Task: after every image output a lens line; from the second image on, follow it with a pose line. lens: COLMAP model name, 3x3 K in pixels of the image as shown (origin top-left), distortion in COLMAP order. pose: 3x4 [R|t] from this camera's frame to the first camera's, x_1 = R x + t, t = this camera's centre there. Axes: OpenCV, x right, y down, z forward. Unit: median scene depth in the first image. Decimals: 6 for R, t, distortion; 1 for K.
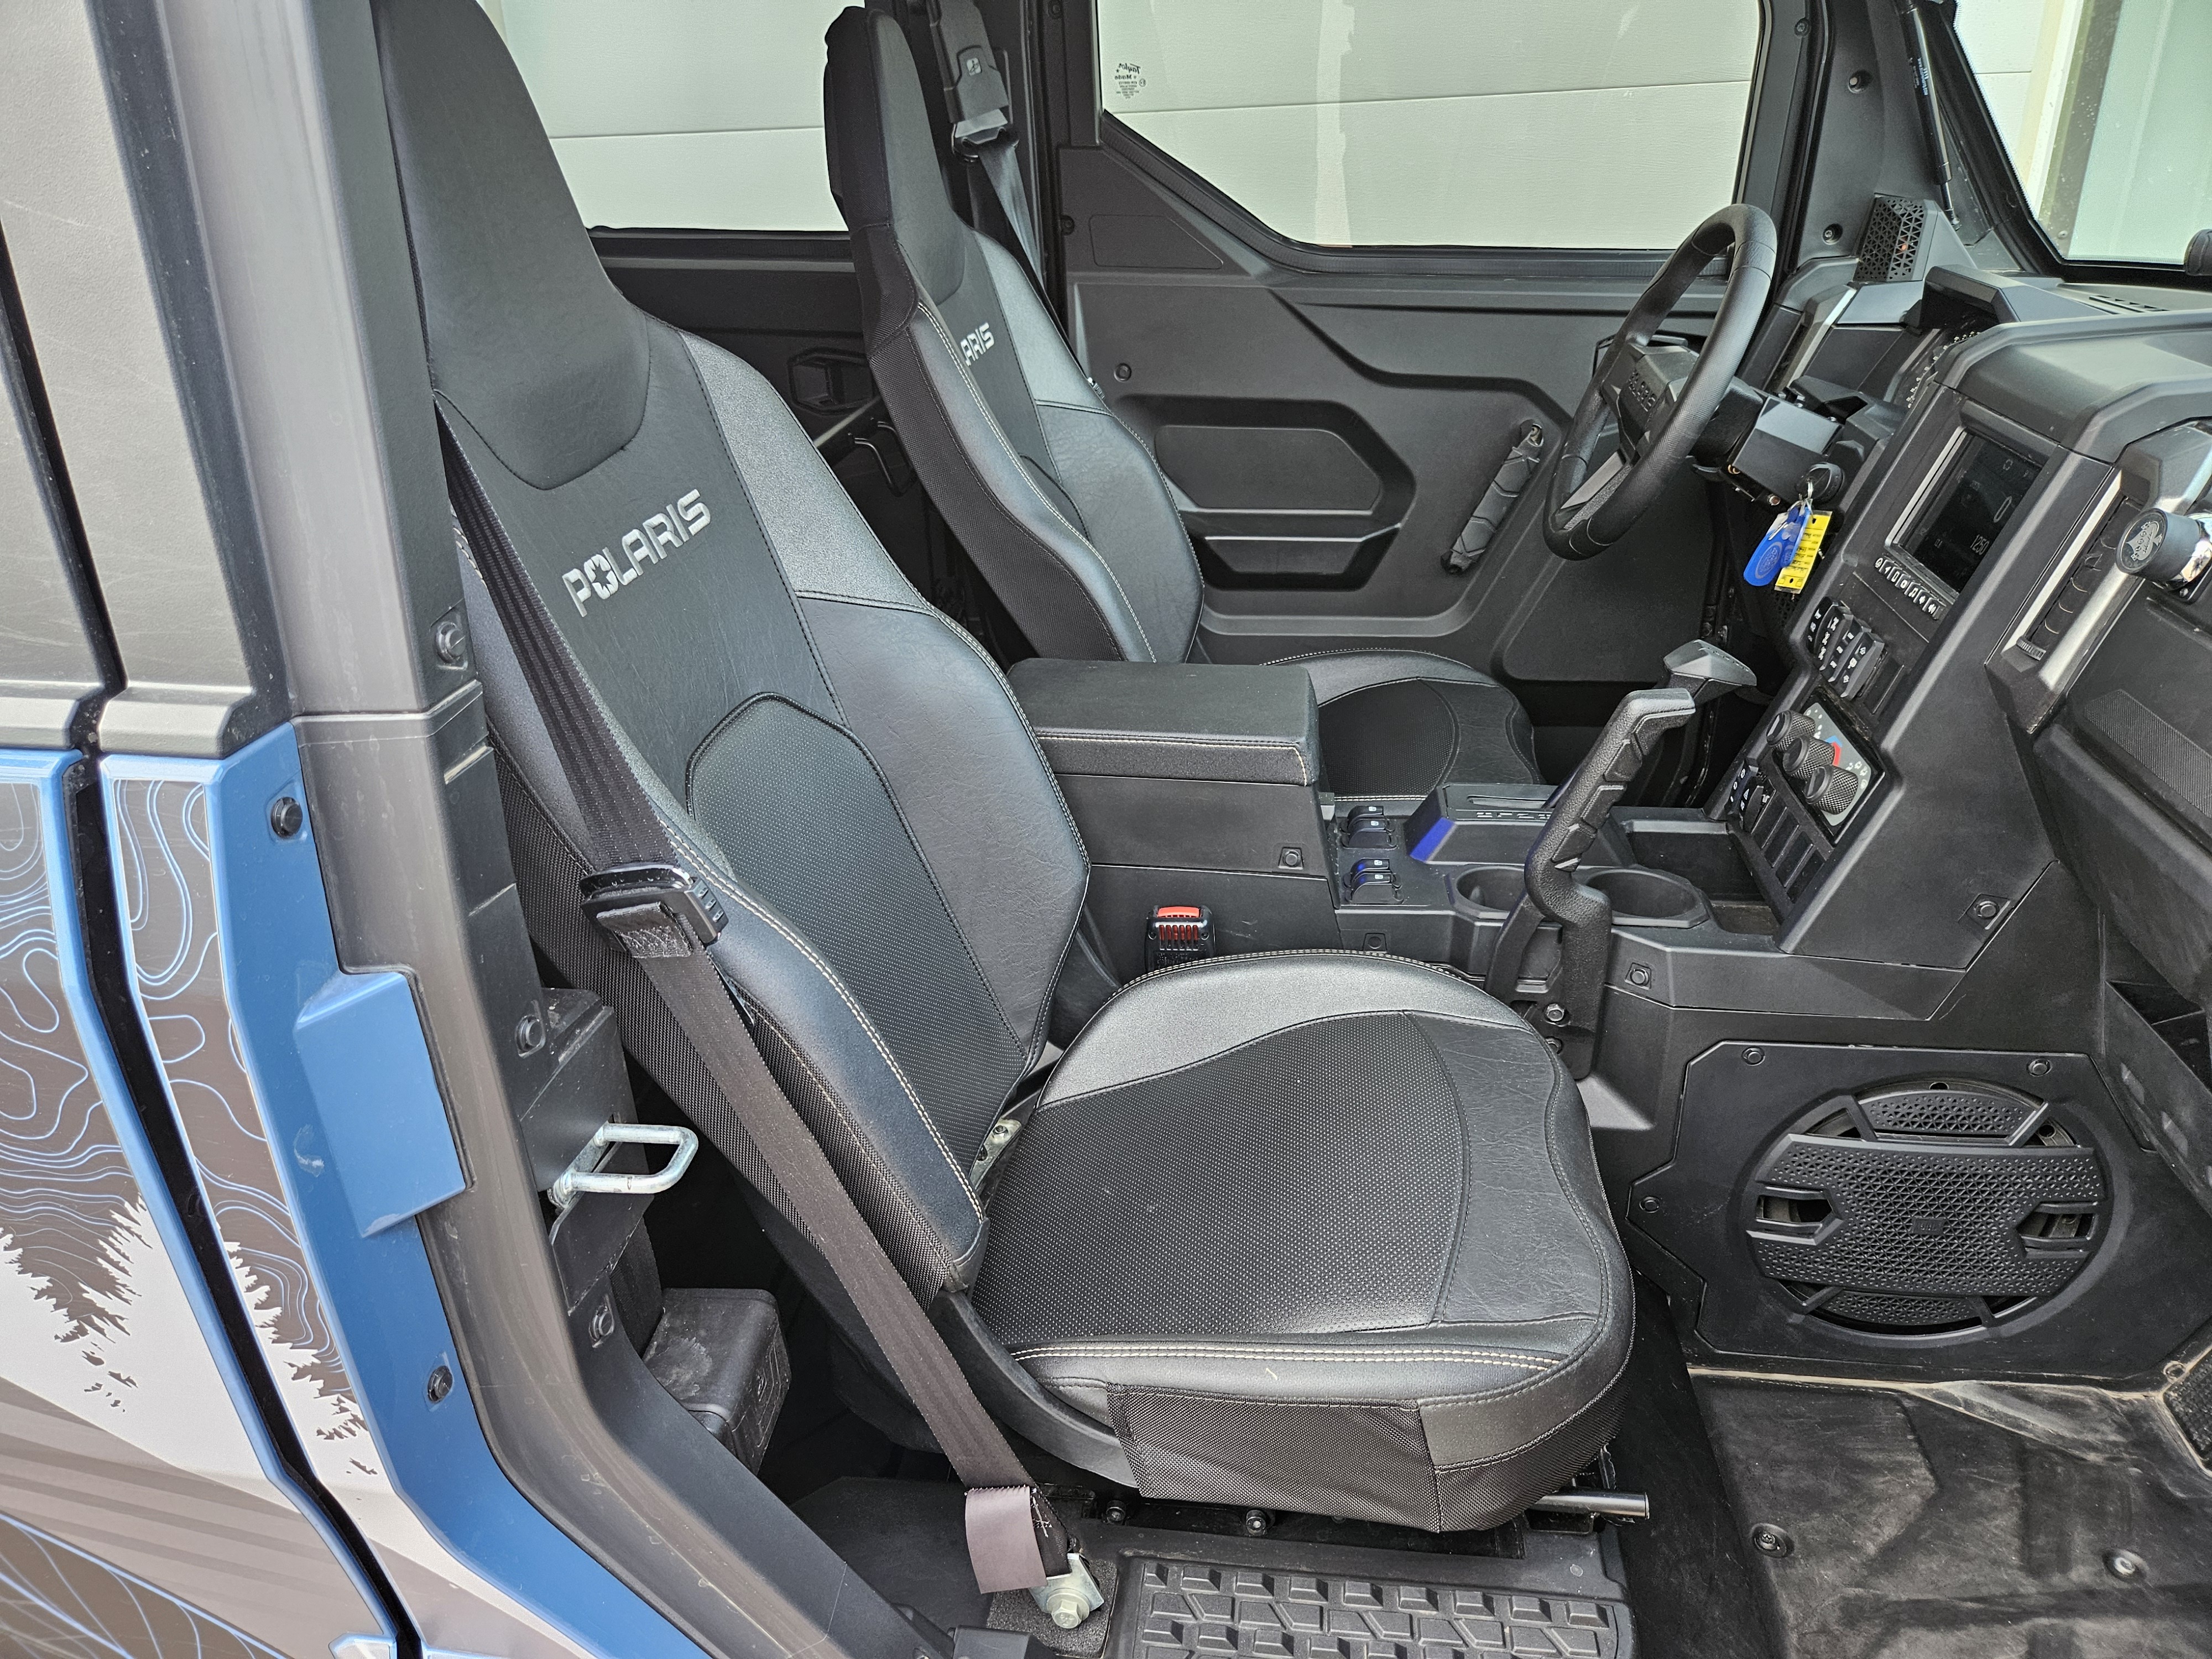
lens RADIAL K [[1485.9, 0, 1103.3], [0, 1485.9, 835.3], [0, 0, 1]] dist [0.059516, -0.060214]
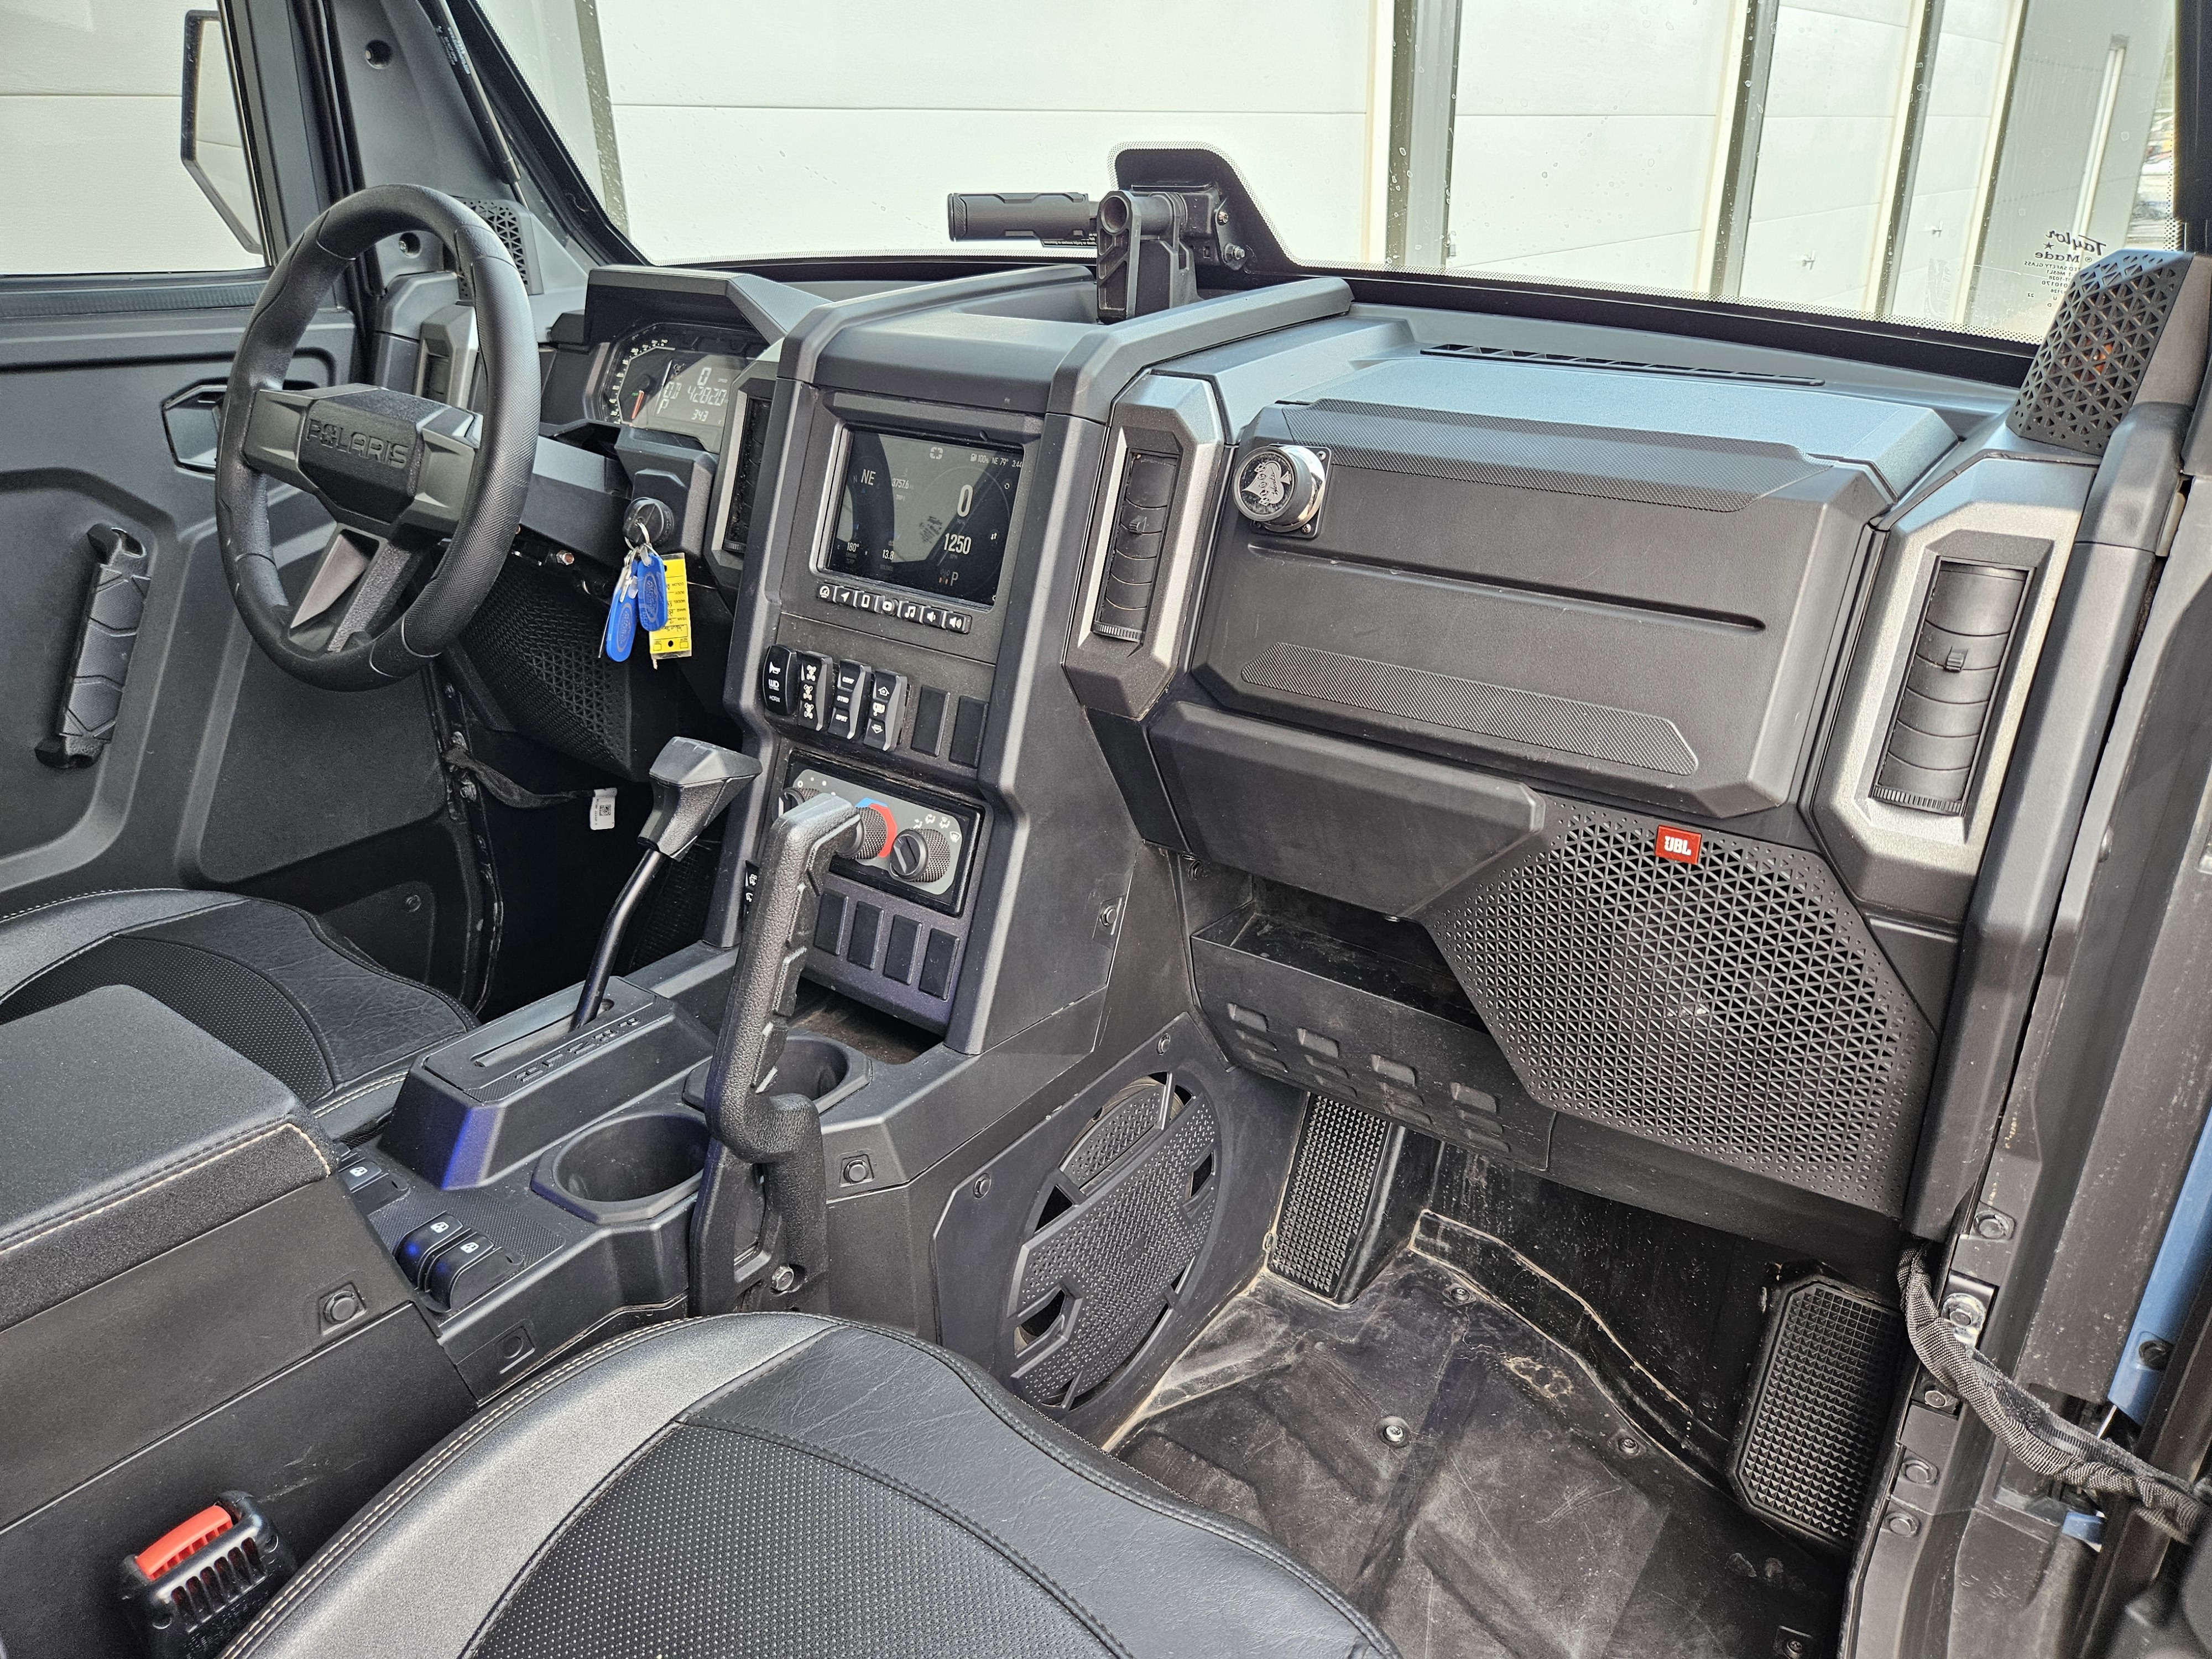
lens RADIAL K [[1485.9, 0, 1103.3], [0, 1485.9, 835.3], [0, 0, 1]] dist [0.059516, -0.060214]
pose [[0.491446, -0.329165, 0.806307, -0.123027], [0.371641, 0.916559, 0.147658, -0.120237], [-0.787632, 0.227091, 0.572770, 0.425973]]
